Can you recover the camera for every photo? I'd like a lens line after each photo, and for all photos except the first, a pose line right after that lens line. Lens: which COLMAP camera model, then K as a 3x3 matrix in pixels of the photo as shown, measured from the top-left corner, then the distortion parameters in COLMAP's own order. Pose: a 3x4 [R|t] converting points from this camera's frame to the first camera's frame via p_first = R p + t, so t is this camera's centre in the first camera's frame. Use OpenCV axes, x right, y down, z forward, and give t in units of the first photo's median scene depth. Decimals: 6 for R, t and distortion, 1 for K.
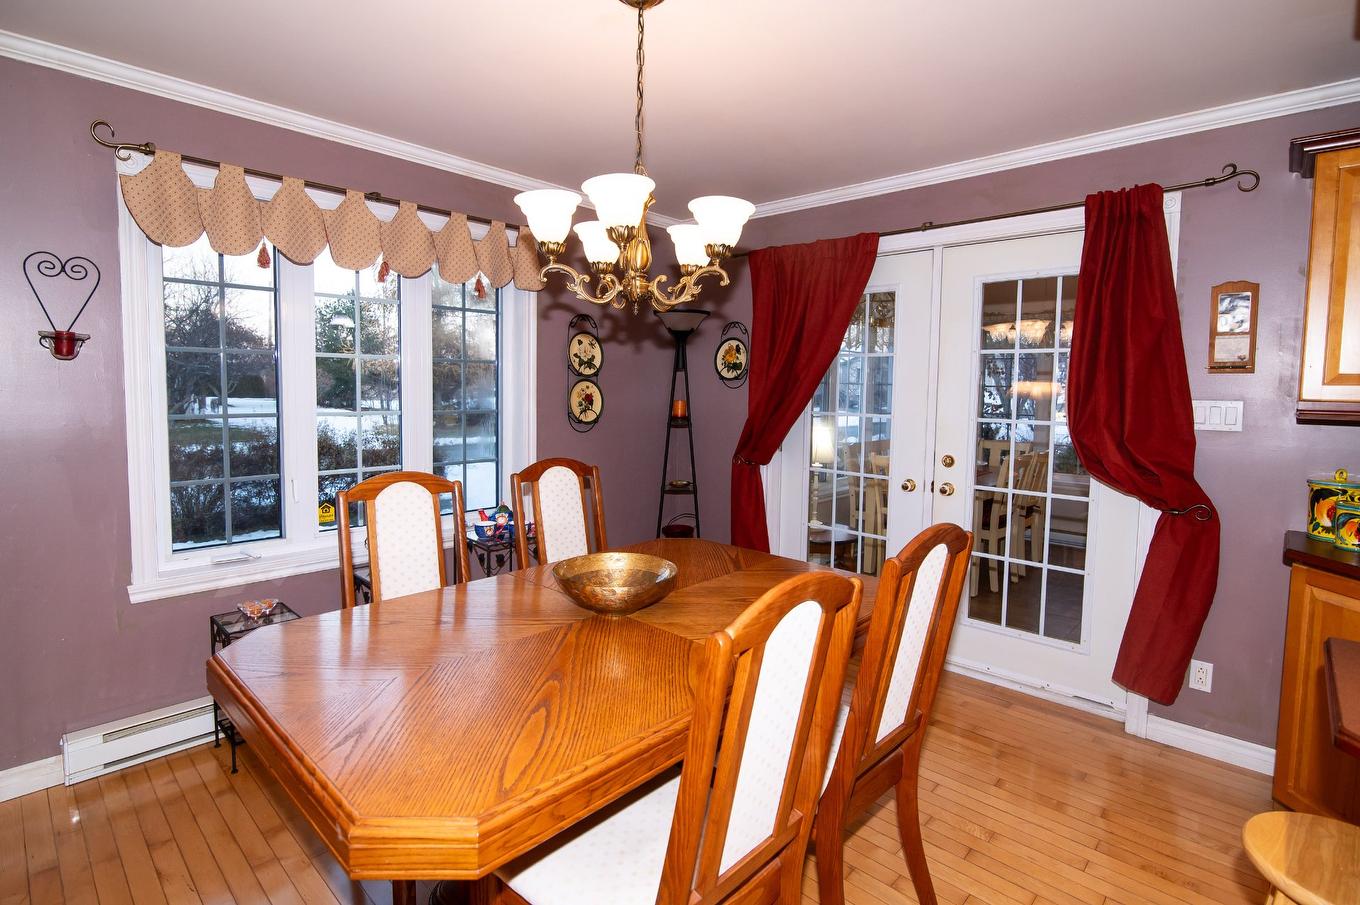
lens RADIAL K [[658.6, 0, 688.0], [0, 658.6, 430.6], [0, 0, 1]] dist [-0.001952, -0.000098]
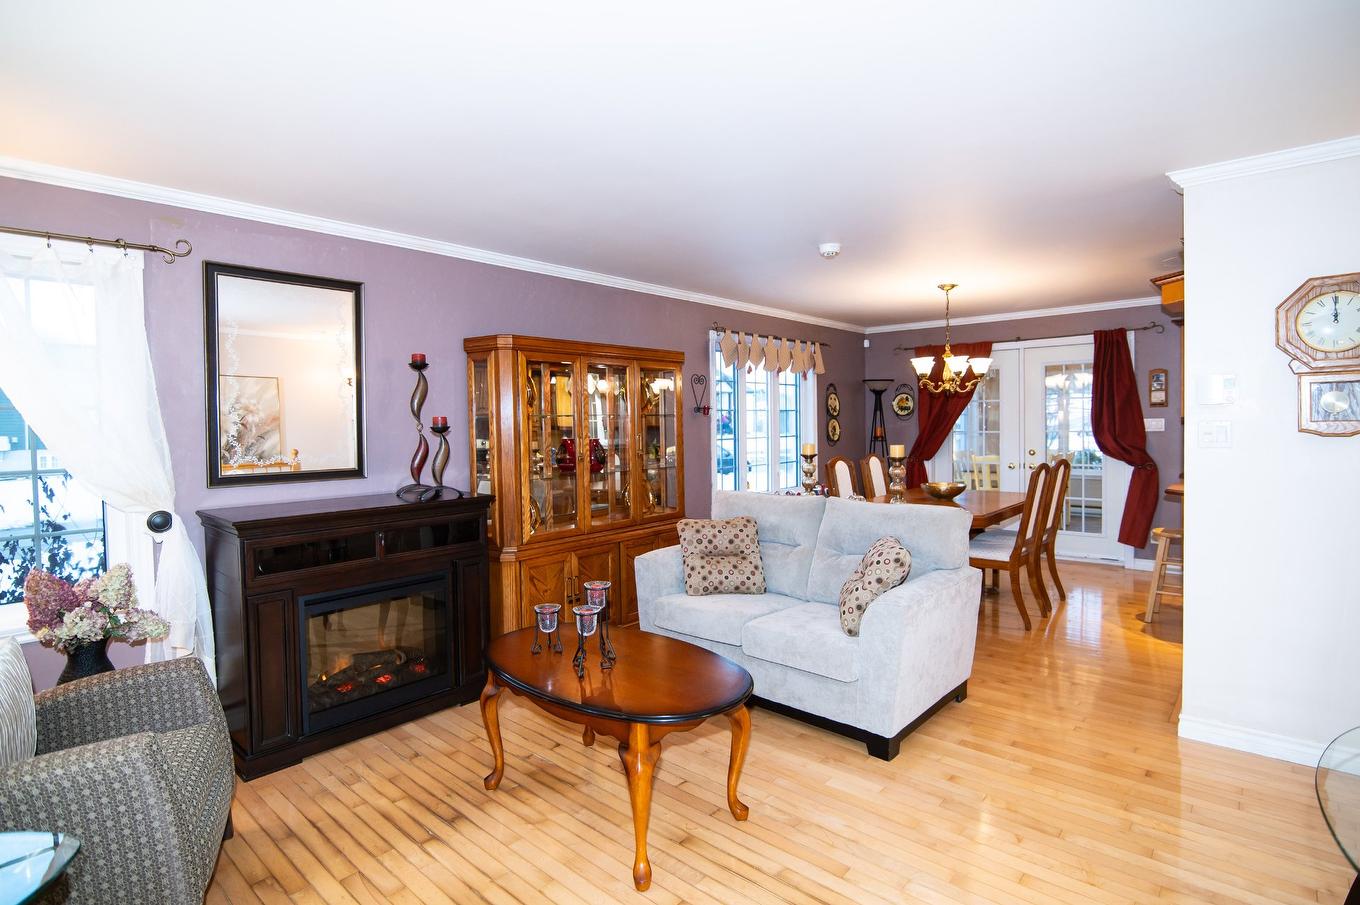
lens RADIAL K [[693.9, 0, 684.8], [0, 693.9, 435.9], [0, 0, 1]] dist [-0.000329, -0.000017]
pose [[0.999301, -0.030248, 0.021972, -0.923932], [0.031249, 0.998418, -0.046749, 0.079123], [-0.020523, 0.047403, 0.998665, -1.430198]]
